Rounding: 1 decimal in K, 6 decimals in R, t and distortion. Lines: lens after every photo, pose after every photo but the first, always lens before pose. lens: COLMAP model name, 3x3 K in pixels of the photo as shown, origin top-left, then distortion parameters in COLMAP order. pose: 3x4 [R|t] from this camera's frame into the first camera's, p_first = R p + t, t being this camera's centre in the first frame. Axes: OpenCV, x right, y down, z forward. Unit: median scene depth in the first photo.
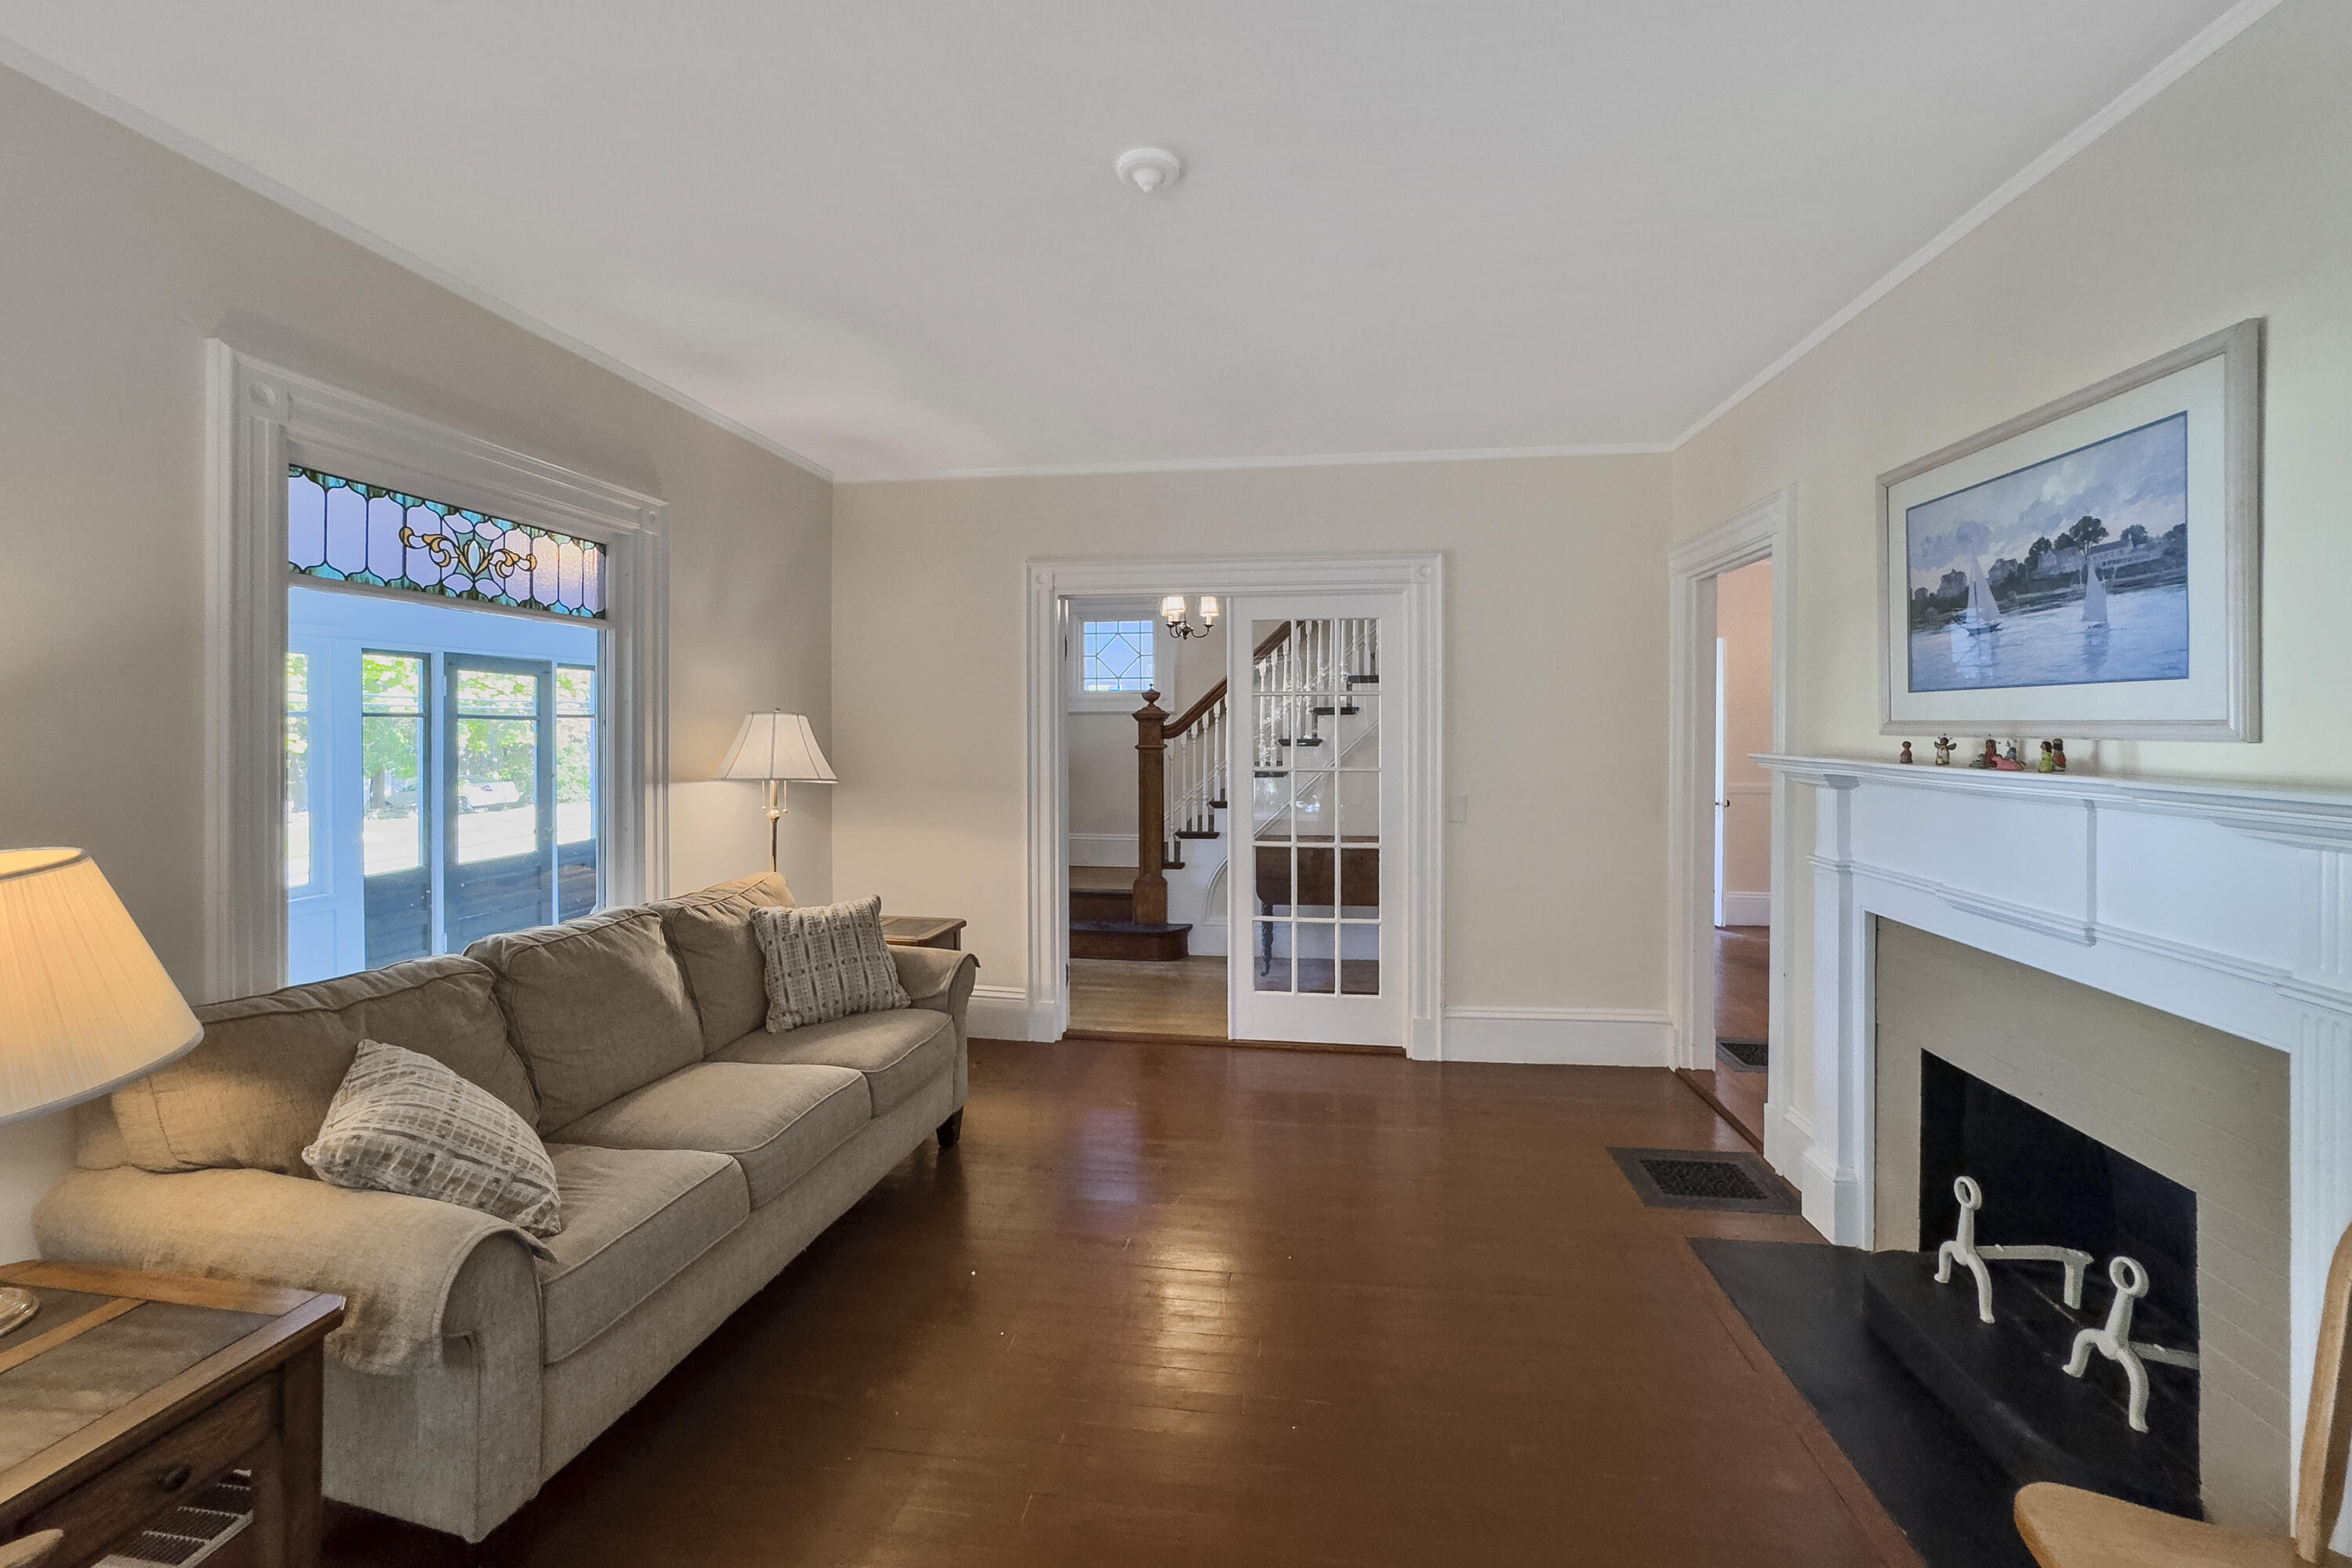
lens RADIAL K [[975.8, 0, 1165.2], [0, 975.8, 723.6], [0, 0, 1]] dist [0.000071, 0.000008]
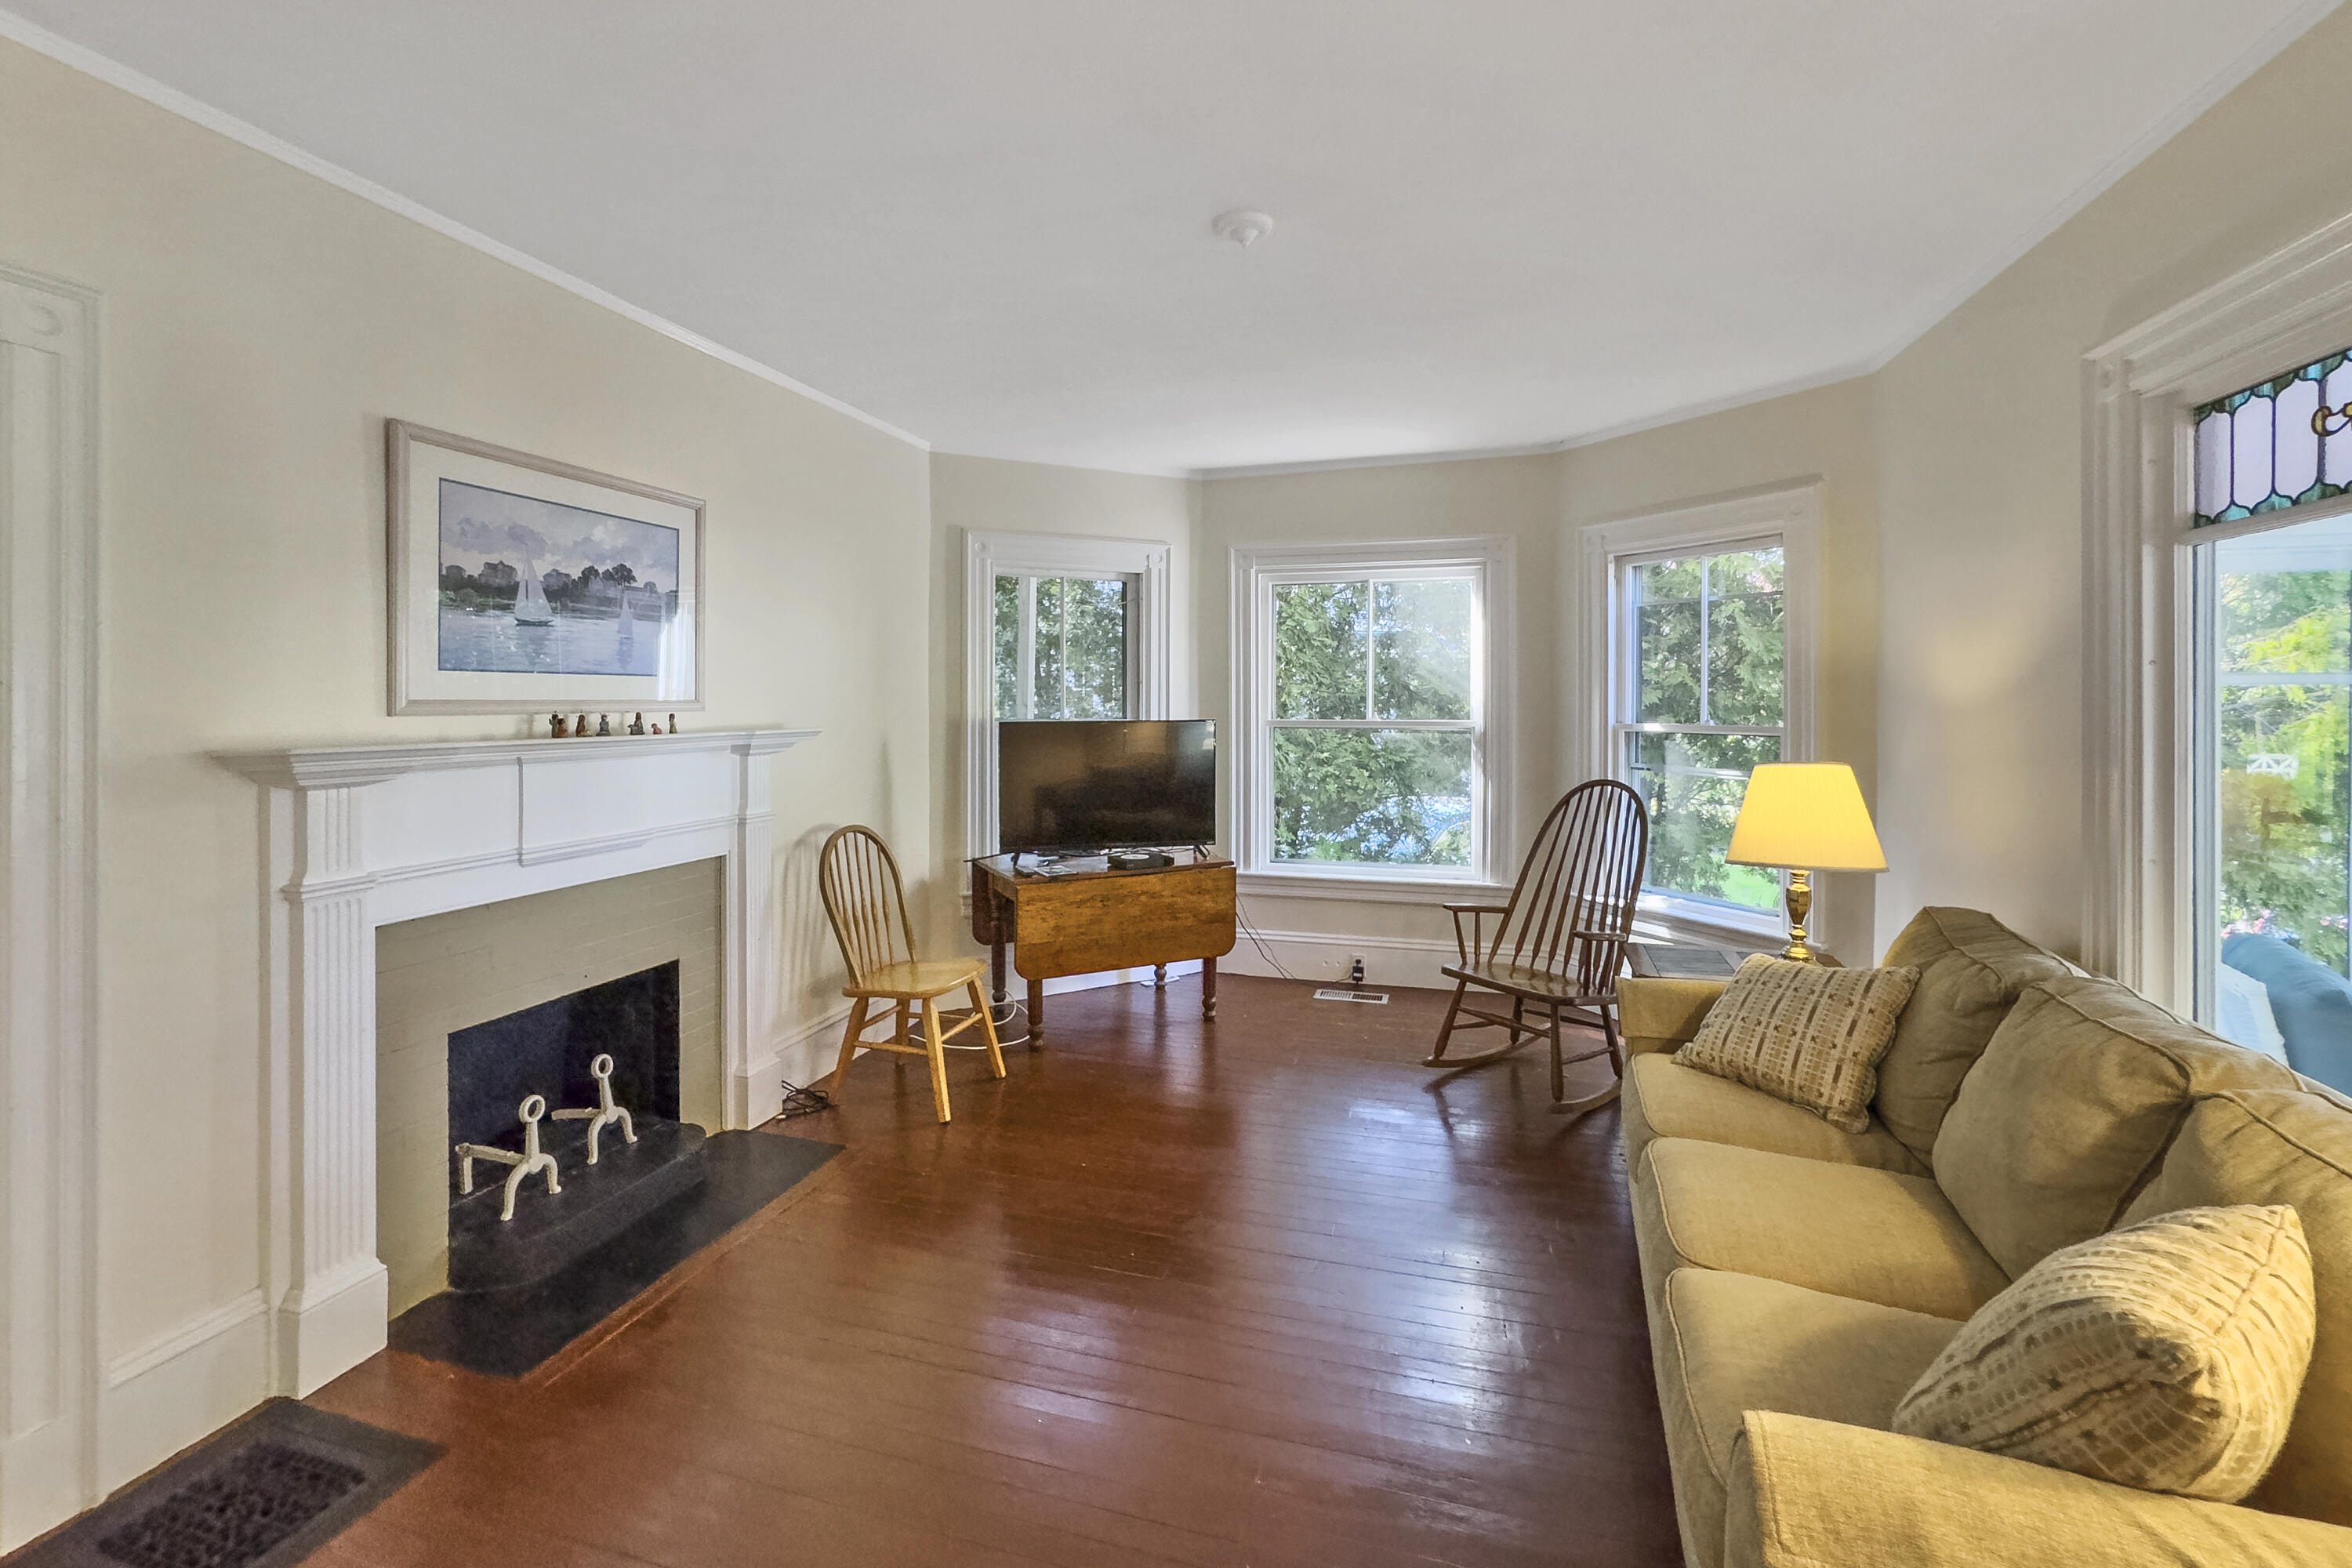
lens RADIAL K [[975.8, 0, 1156.4], [0, 975.8, 698.1], [0, 0, 1]] dist [0.000071, 0.000008]
pose [[-0.988688, 0.005401, 0.149892, -0.079487], [0.005392, 0.999985, -0.000463, -0.001182], [-0.149892, 0.000350, -0.988702, 2.109890]]
